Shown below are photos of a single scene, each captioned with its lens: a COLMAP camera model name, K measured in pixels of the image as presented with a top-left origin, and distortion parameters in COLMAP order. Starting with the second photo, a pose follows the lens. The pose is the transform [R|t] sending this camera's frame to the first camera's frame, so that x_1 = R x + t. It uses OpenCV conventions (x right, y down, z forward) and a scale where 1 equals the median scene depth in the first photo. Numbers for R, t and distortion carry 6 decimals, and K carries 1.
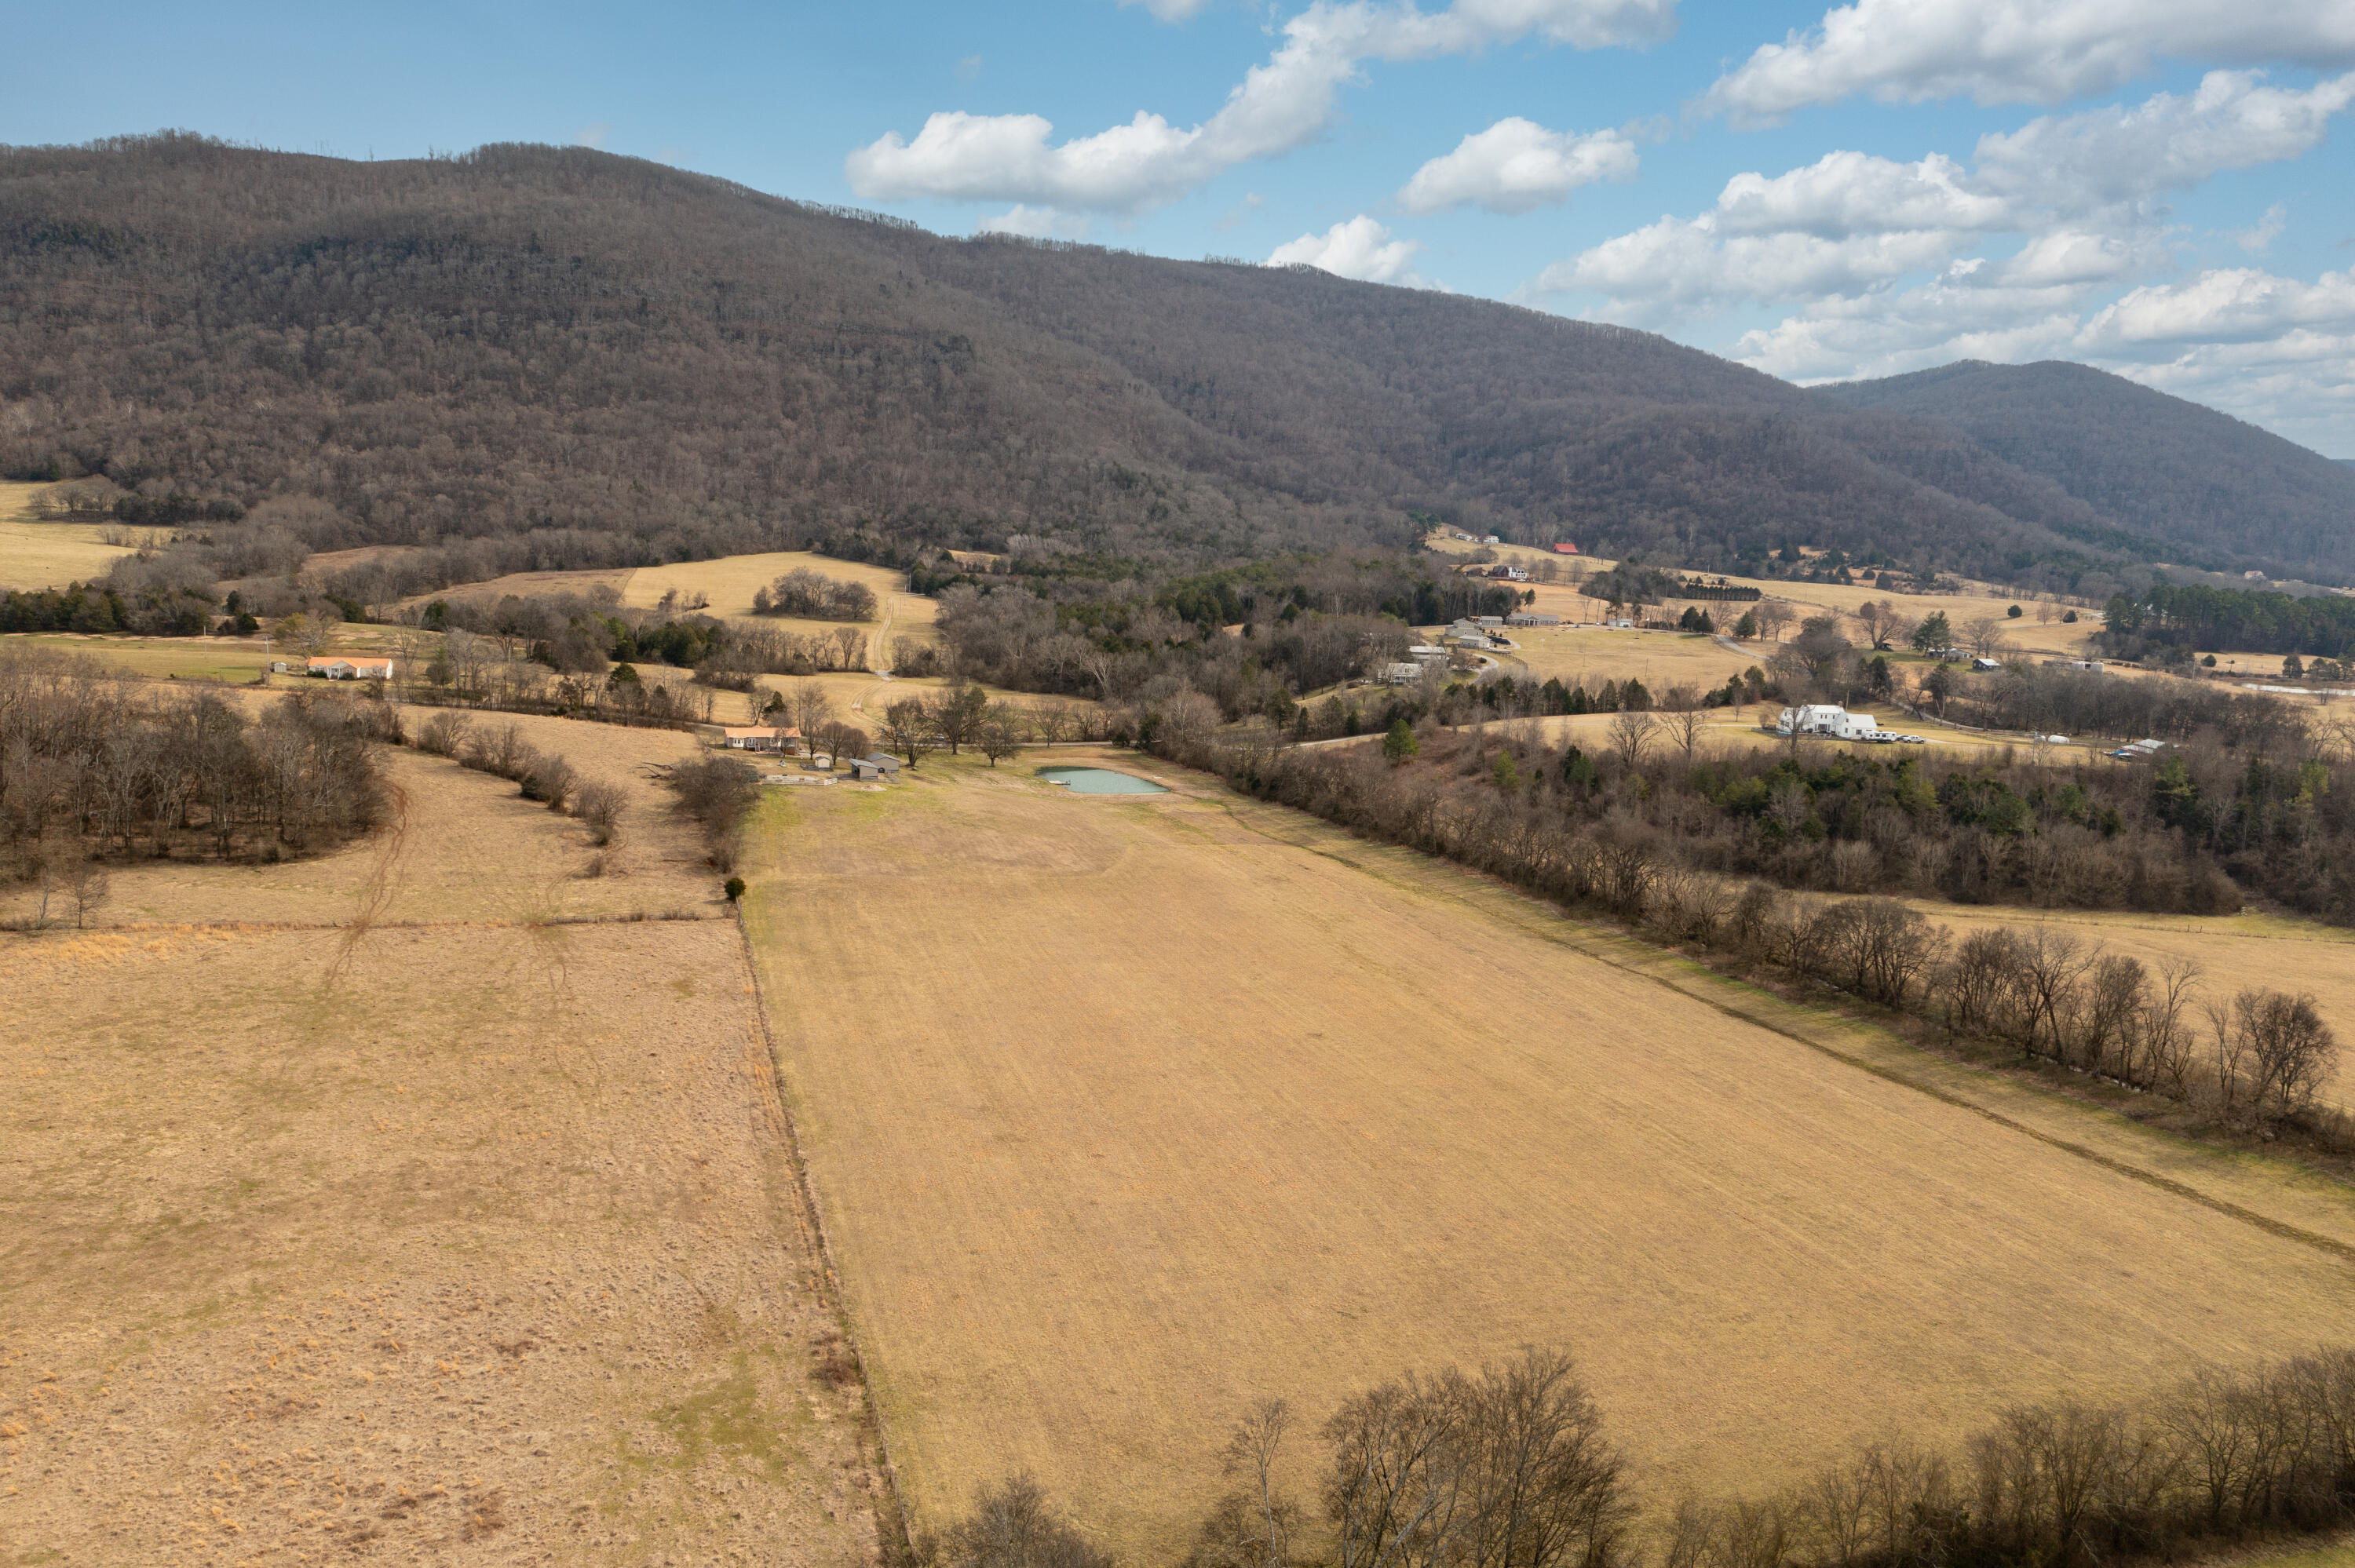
lens RADIAL K [[1868.2, 0, 1172.3], [0, 1868.2, 774.9], [0, 0, 1]] dist [-0.008813, 0.013946]
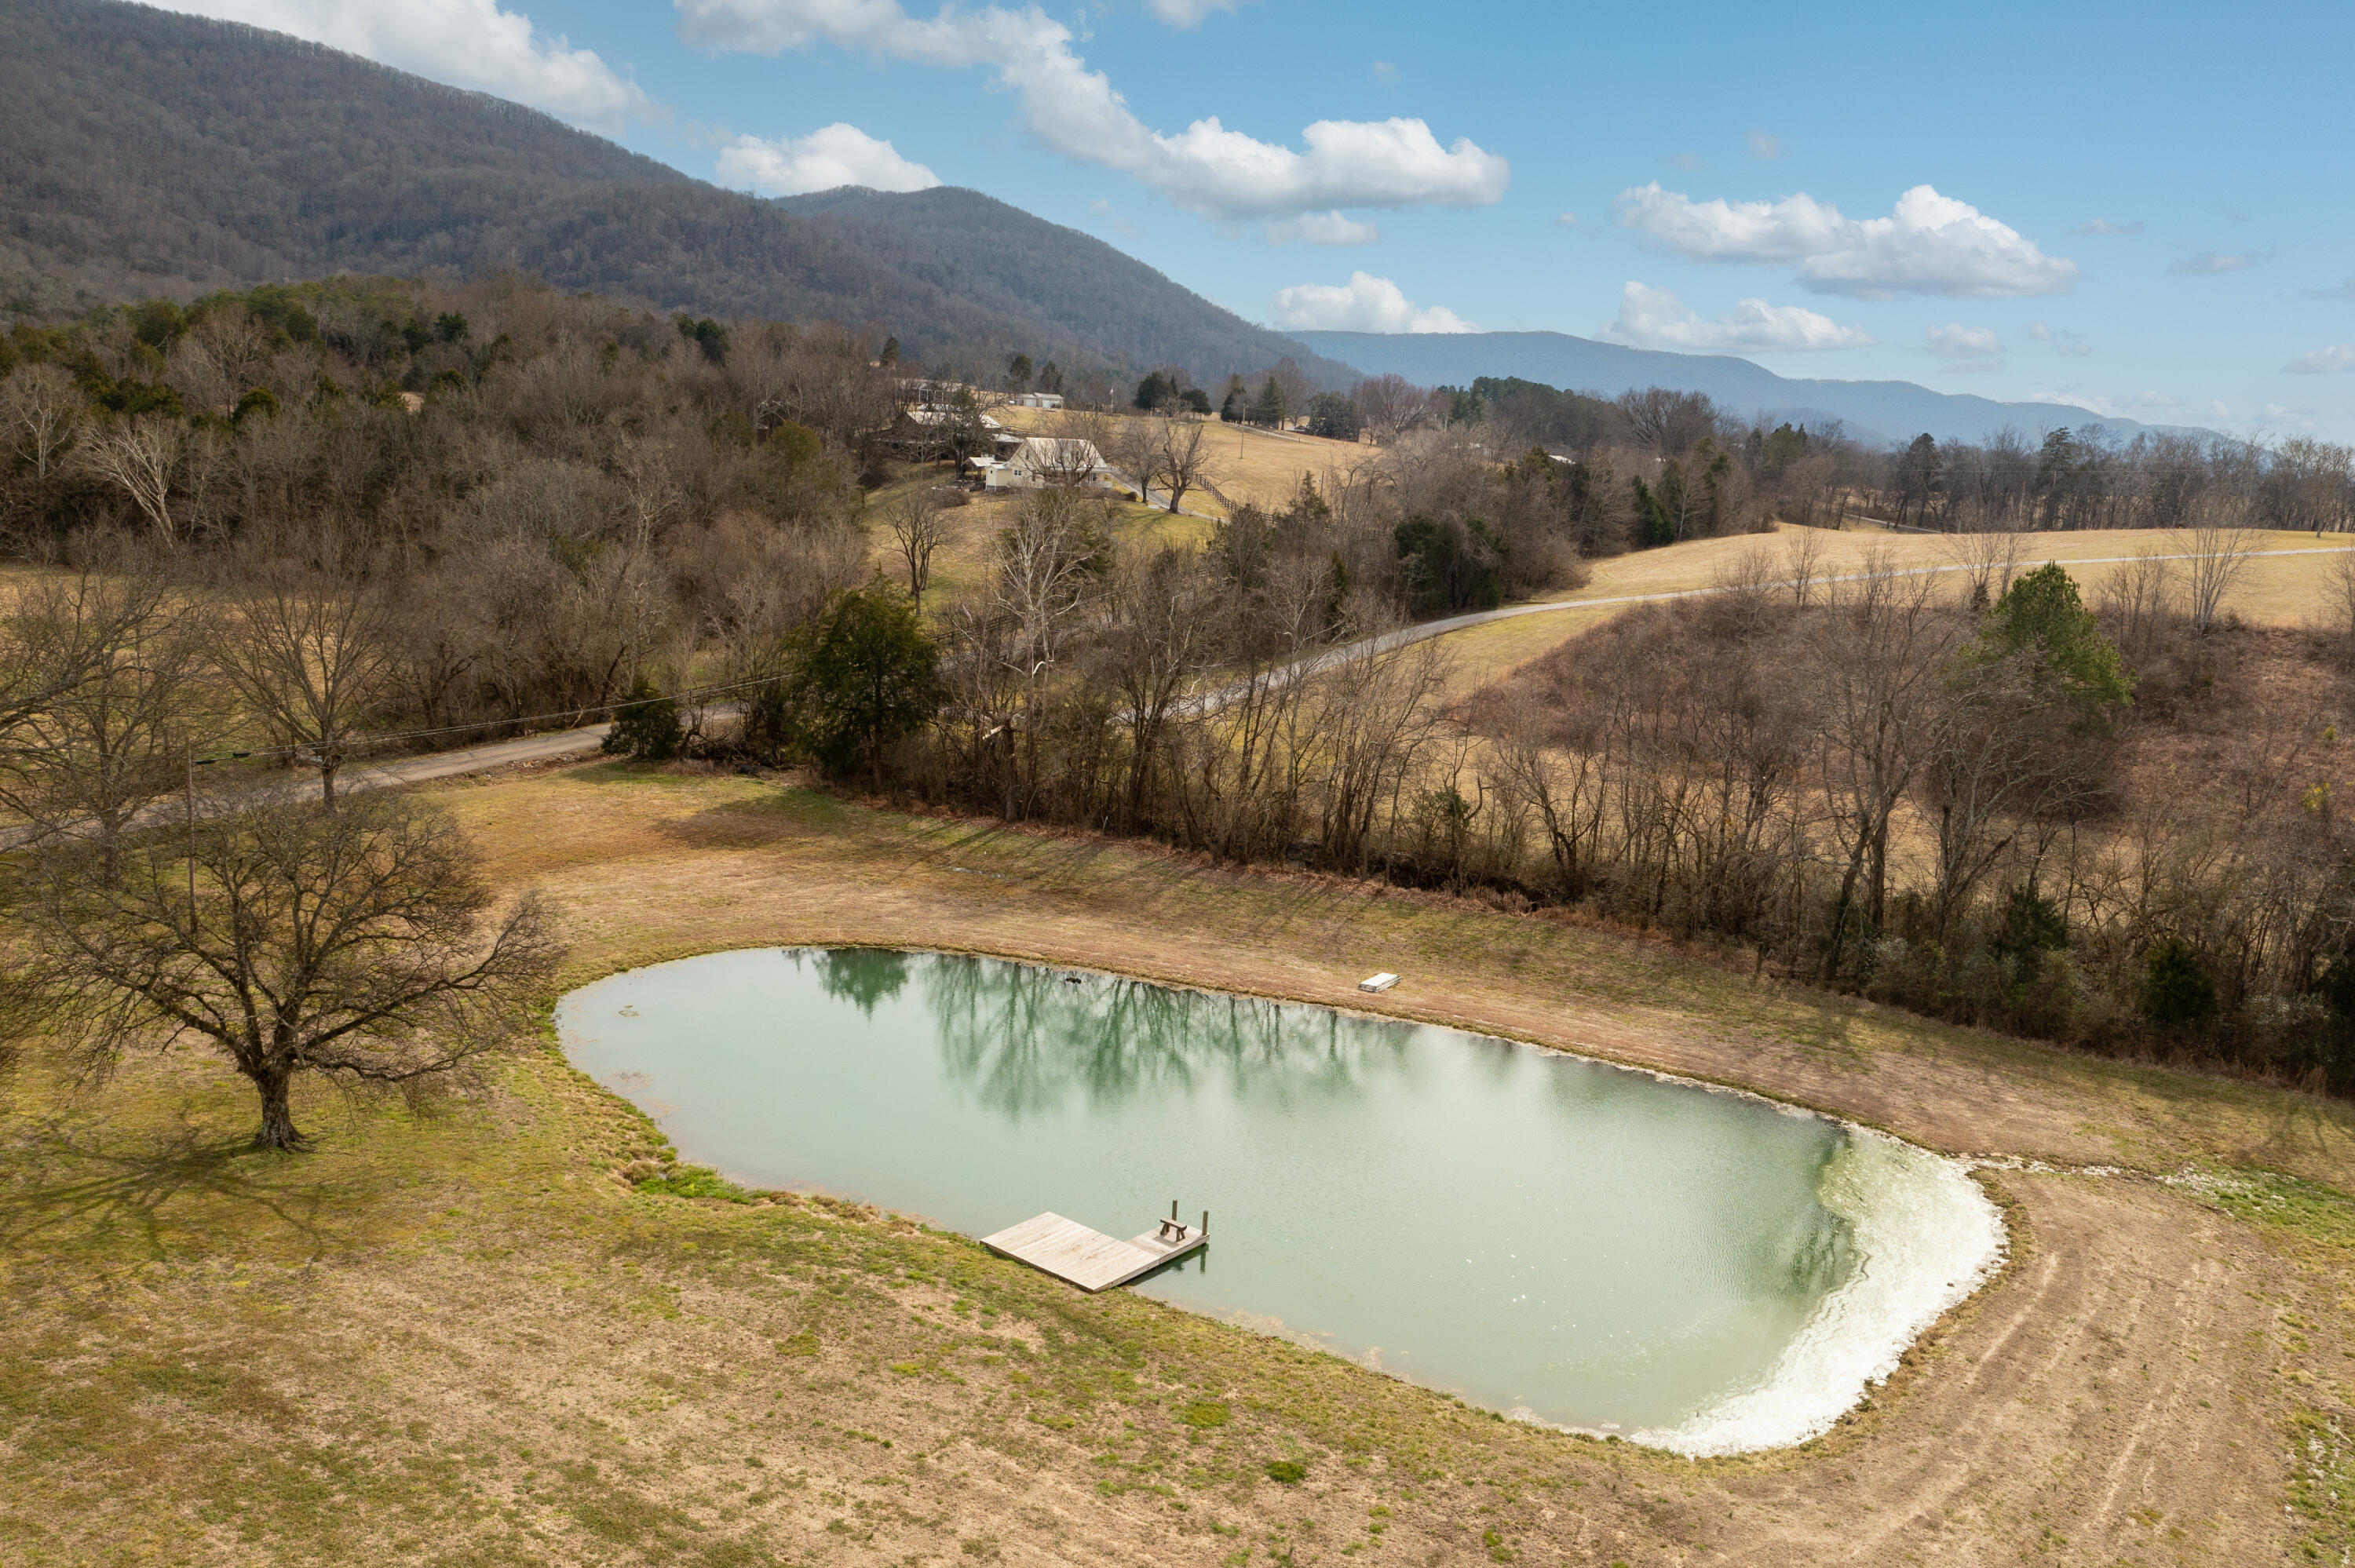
lens RADIAL K [[1868.2, 0, 1168.7], [0, 1868.2, 763.1], [0, 0, 1]] dist [-0.008813, 0.013946]
pose [[0.807963, -0.103909, 0.579999, -0.035594], [0.065361, 0.994059, 0.087038, -0.010158], [-0.585597, -0.032414, 0.809954, 0.271104]]
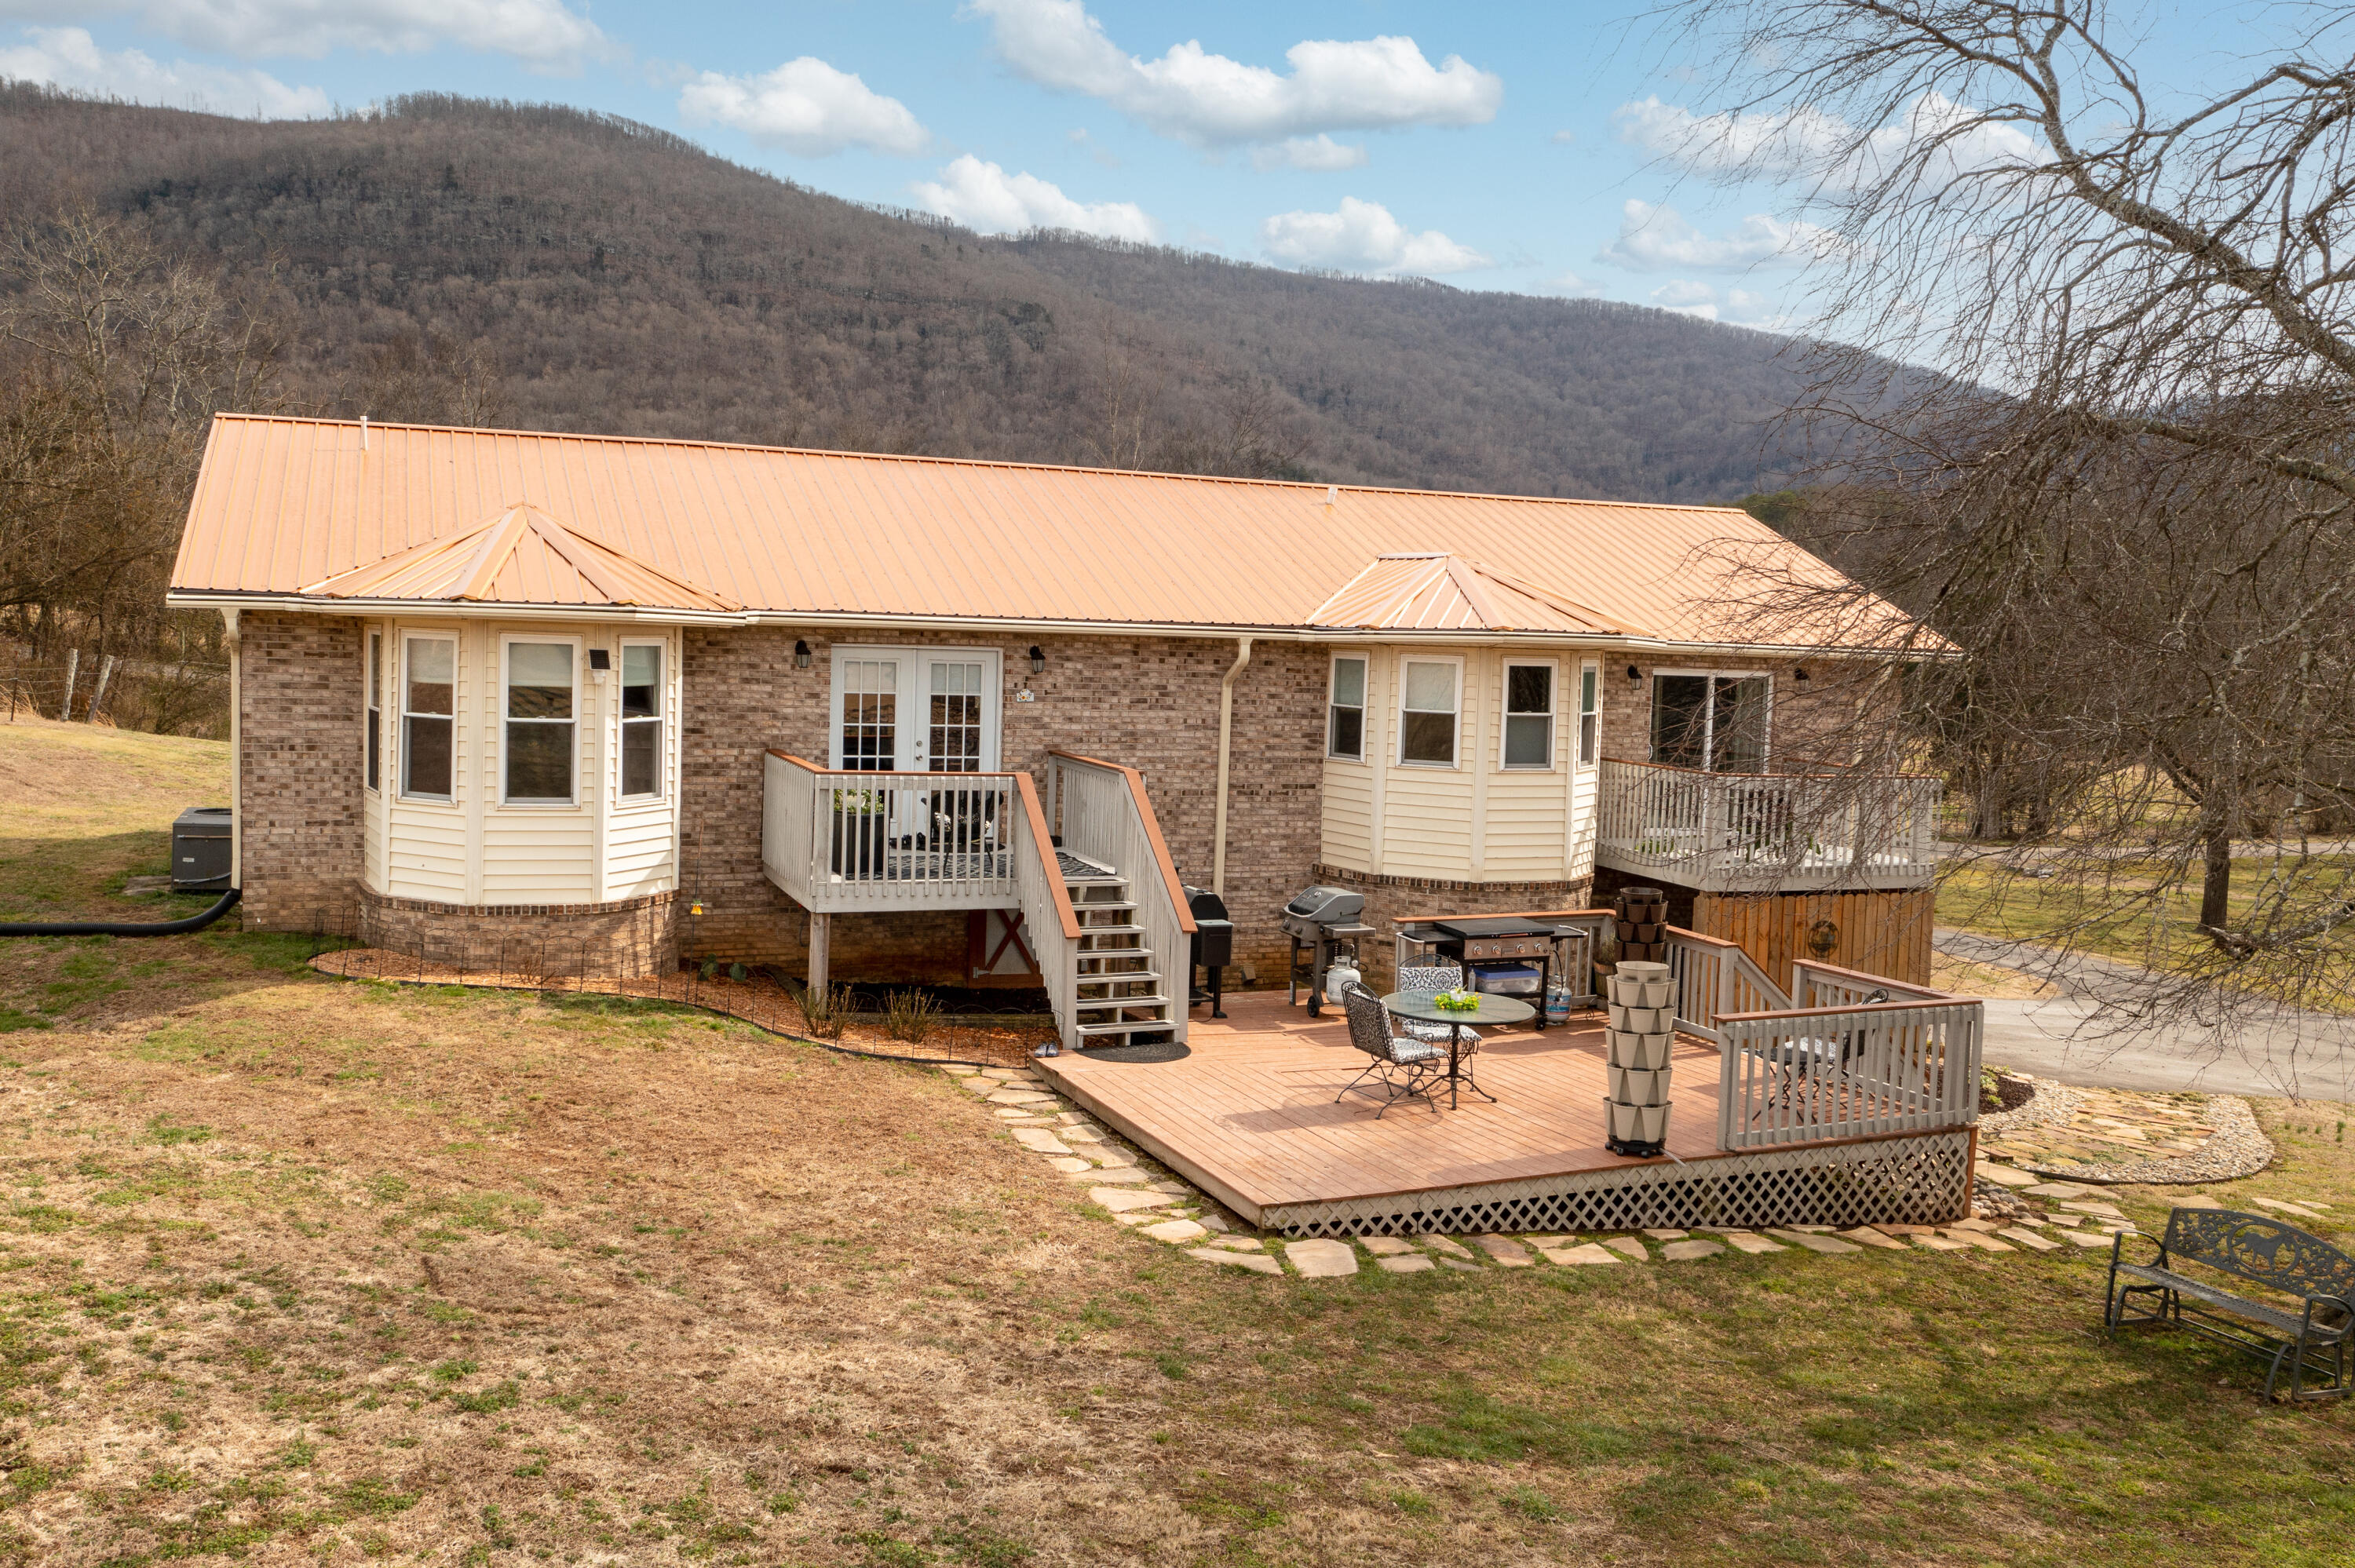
lens RADIAL K [[1940.5, 0, 1169.7], [0, 1940.5, 770.7], [0, 0, 1]] dist [-0.010753, 0.010845]
pose [[0.999934, -0.010151, -0.005354, -0.063221], [0.009784, 0.997862, -0.064624, -0.004274], [0.005999, 0.064567, 0.997895, 0.276713]]
